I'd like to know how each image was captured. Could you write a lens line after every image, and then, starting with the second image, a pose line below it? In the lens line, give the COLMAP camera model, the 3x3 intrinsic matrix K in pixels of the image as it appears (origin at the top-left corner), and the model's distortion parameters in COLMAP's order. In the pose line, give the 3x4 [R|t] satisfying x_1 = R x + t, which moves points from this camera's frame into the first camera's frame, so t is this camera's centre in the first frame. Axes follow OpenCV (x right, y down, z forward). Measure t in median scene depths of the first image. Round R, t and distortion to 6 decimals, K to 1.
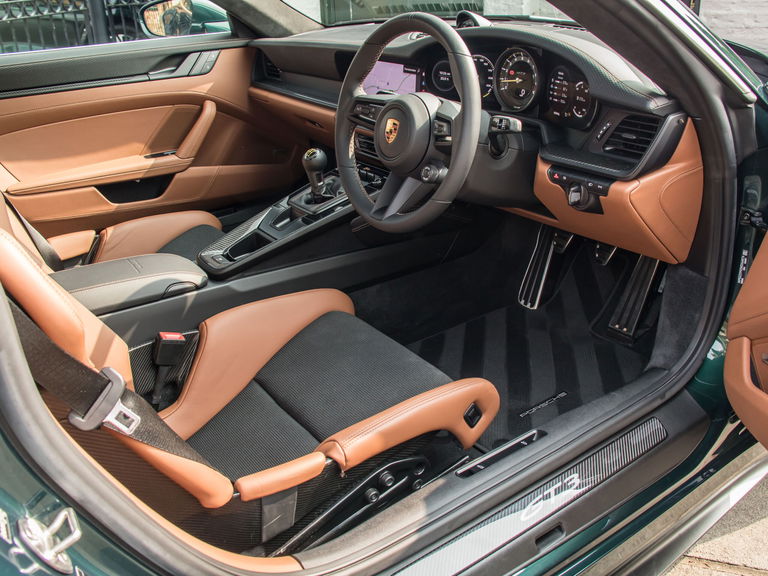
lens RADIAL K [[733.1, 0, 384.0], [0, 733.1, 288.0], [0, 0, 1]] dist [-0.215525, 0.199913]
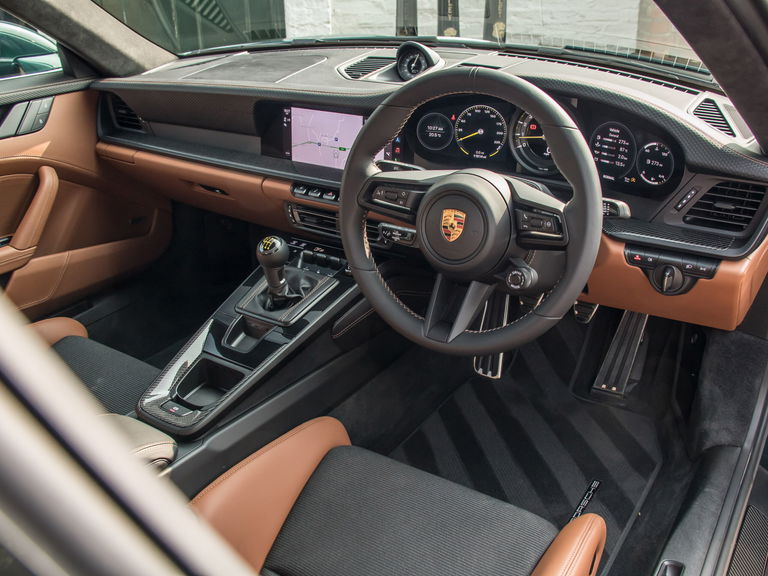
lens RADIAL K [[761.9, 0, 384.0], [0, 761.9, 288.0], [0, 0, 1]] dist [-0.206810, 0.292598]
pose [[0.929527, -0.137295, 0.342243, -0.259483], [0.138060, 0.990174, 0.022253, -0.139315], [-0.341935, 0.026565, 0.939348, 0.221983]]
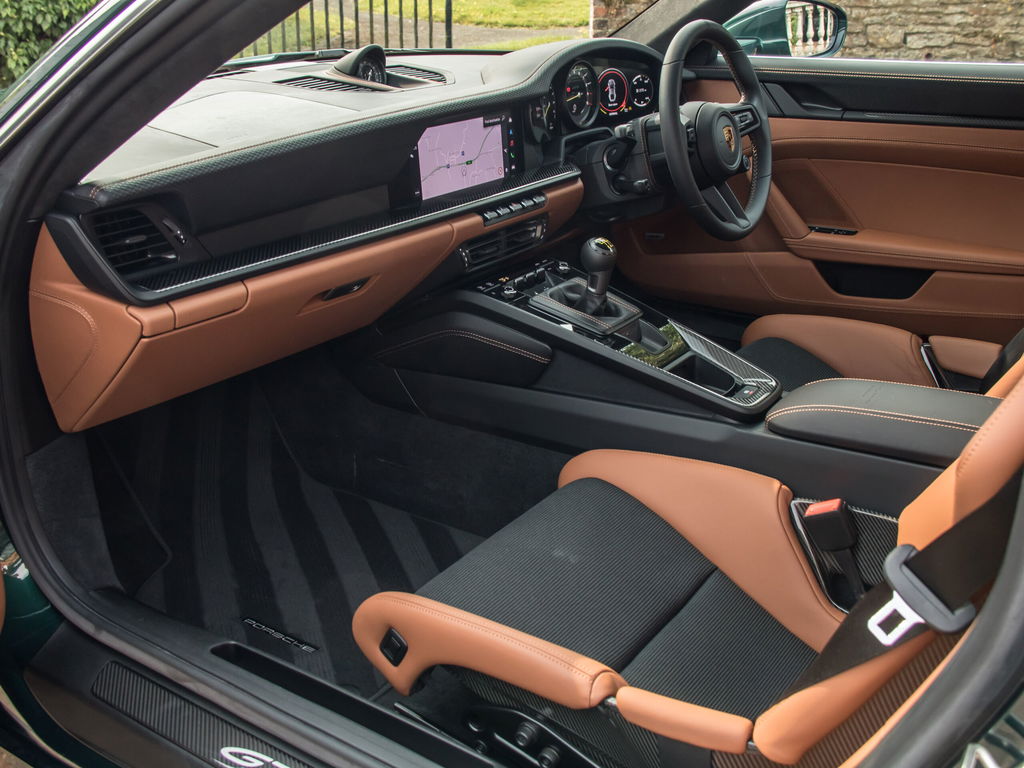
lens RADIAL K [[1015.8, 0, 512.0], [0, 1015.8, 384.0], [0, 0, 1]] dist [-0.206810, 0.292598]
pose [[-0.331952, -0.337090, 0.881009, -0.923855], [0.410153, 0.789481, 0.456610, -0.537648], [-0.849460, 0.512922, -0.123811, 1.228481]]
